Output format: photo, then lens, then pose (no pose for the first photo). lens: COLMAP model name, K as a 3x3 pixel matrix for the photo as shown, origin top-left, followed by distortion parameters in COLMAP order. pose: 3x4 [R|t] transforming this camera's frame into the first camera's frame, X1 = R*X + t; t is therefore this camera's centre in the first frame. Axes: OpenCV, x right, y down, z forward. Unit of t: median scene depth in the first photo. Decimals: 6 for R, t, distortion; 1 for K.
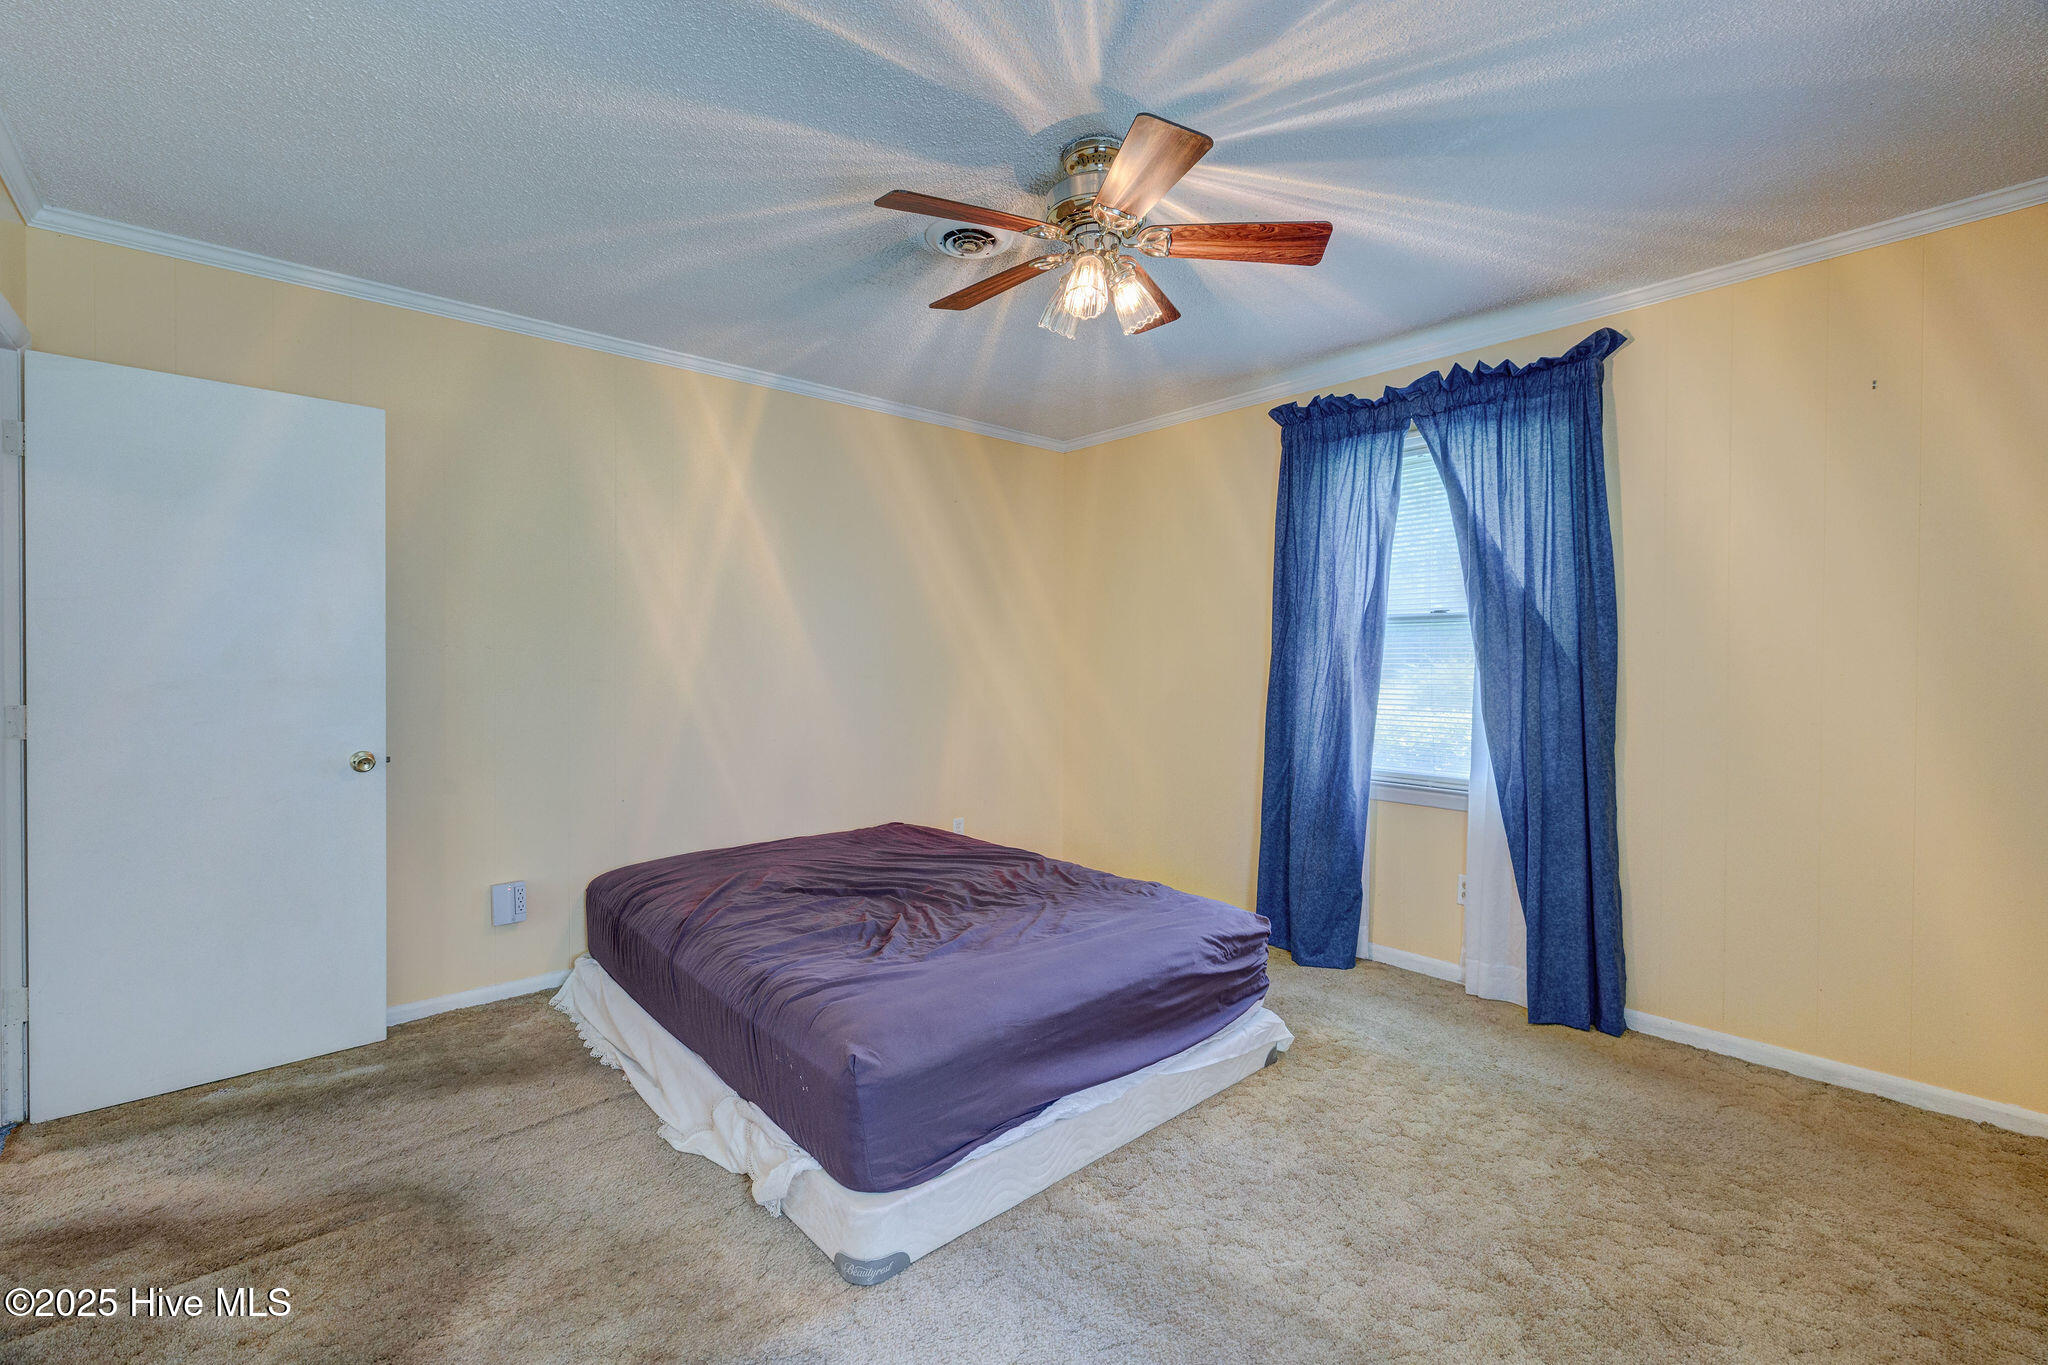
lens RADIAL K [[863.6, 0, 1006.4], [0, 863.6, 670.8], [0, 0, 1]] dist [-0.002025, 0.000659]
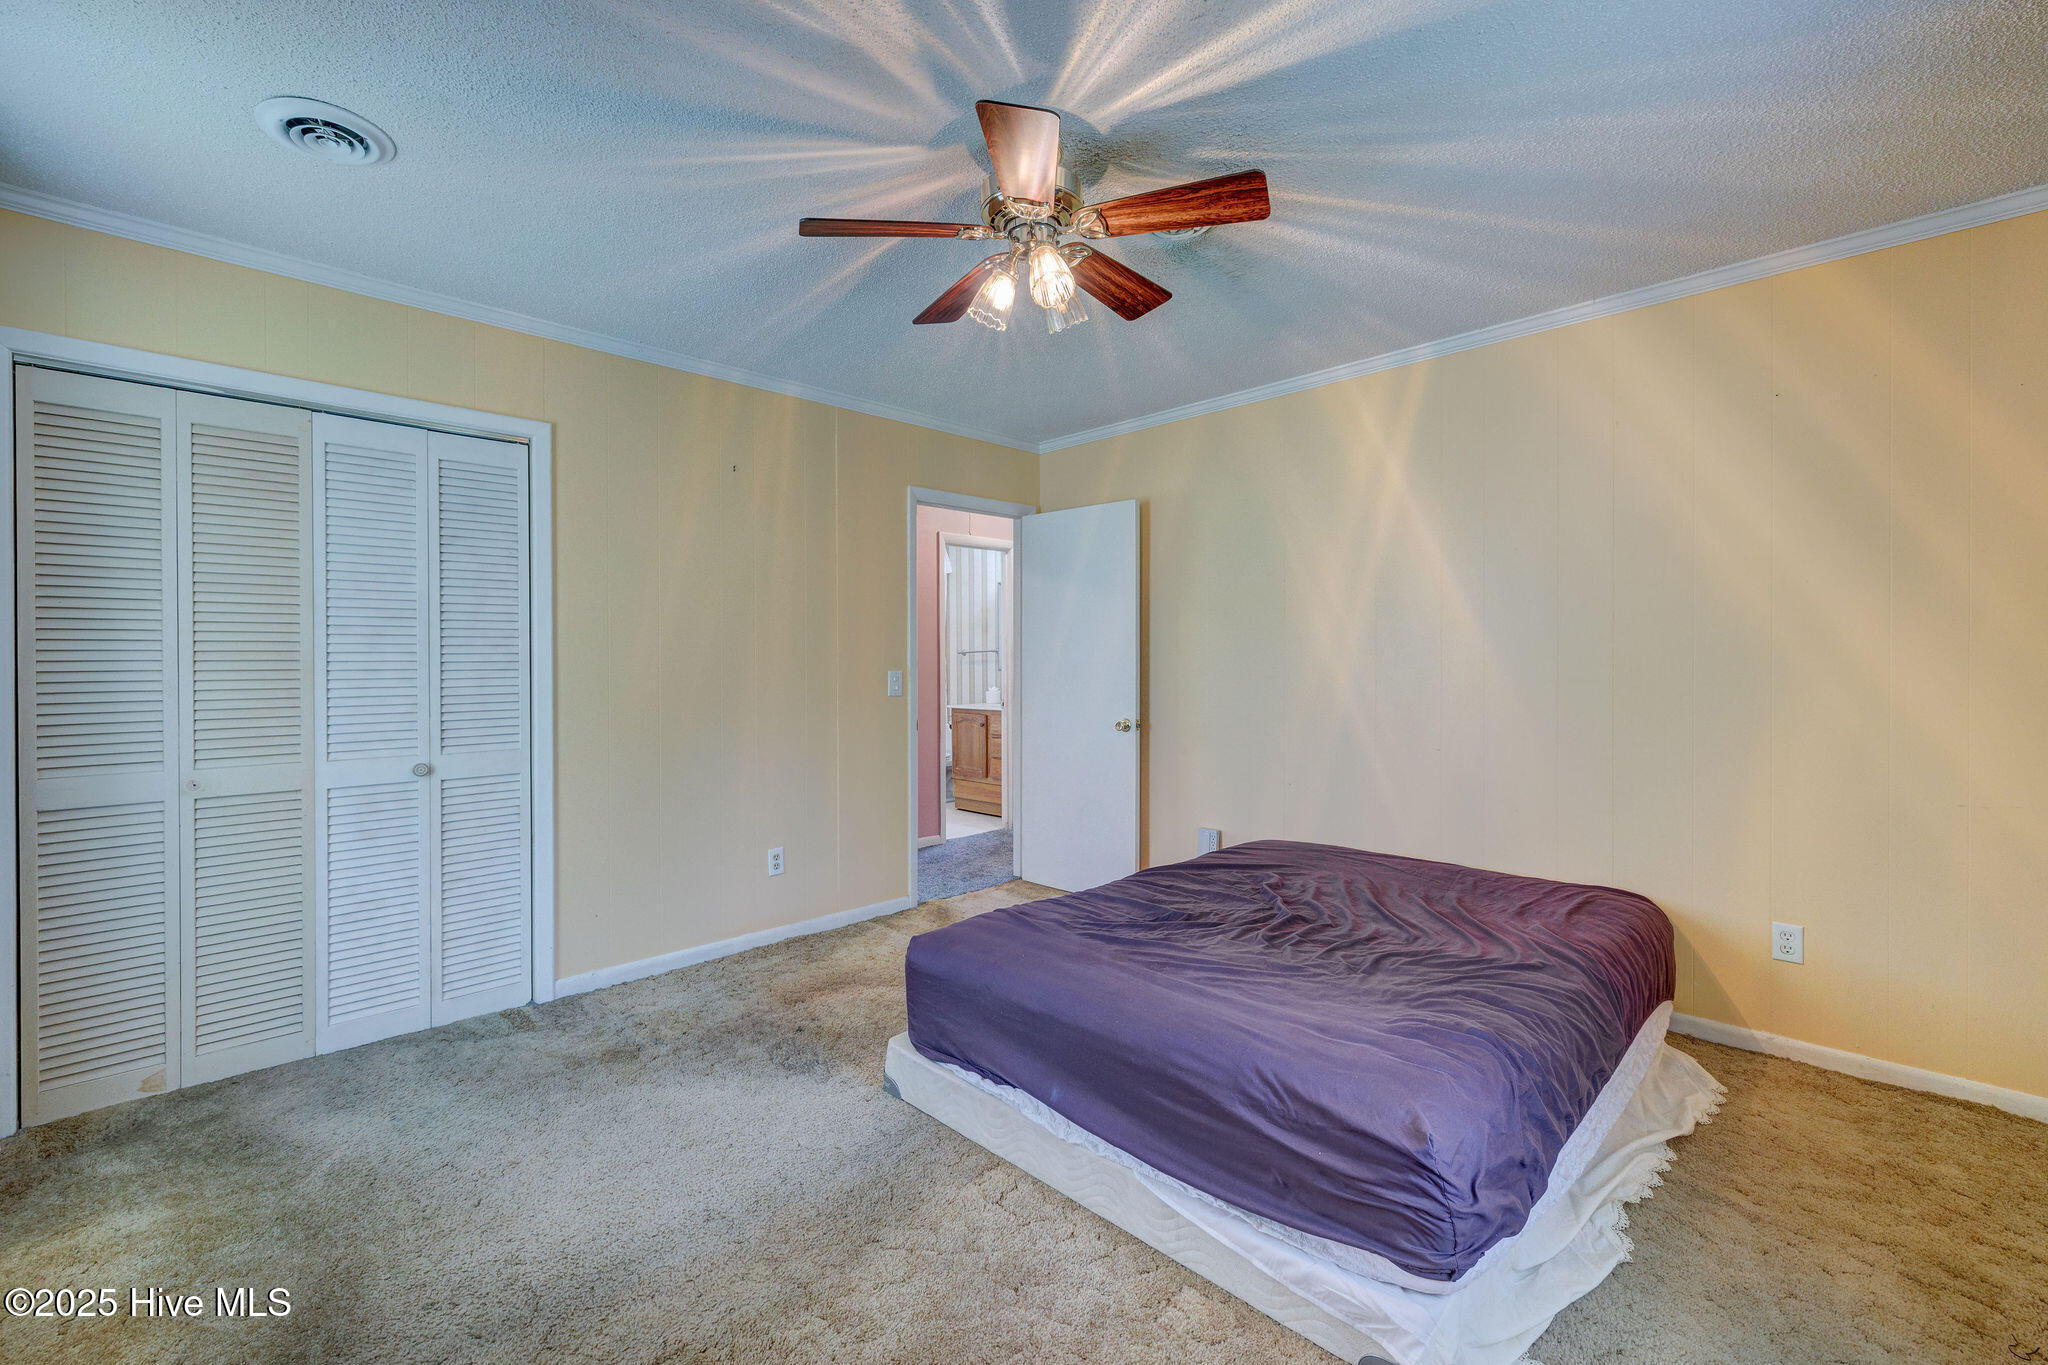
lens RADIAL K [[863.6, 0, 1012.1], [0, 863.6, 669.1], [0, 0, 1]] dist [-0.002025, 0.000659]
pose [[0.062648, 0.007022, -0.998011, 0.699882], [-0.012602, 0.999901, 0.006245, -0.005005], [0.997956, 0.012186, 0.062730, 0.596744]]
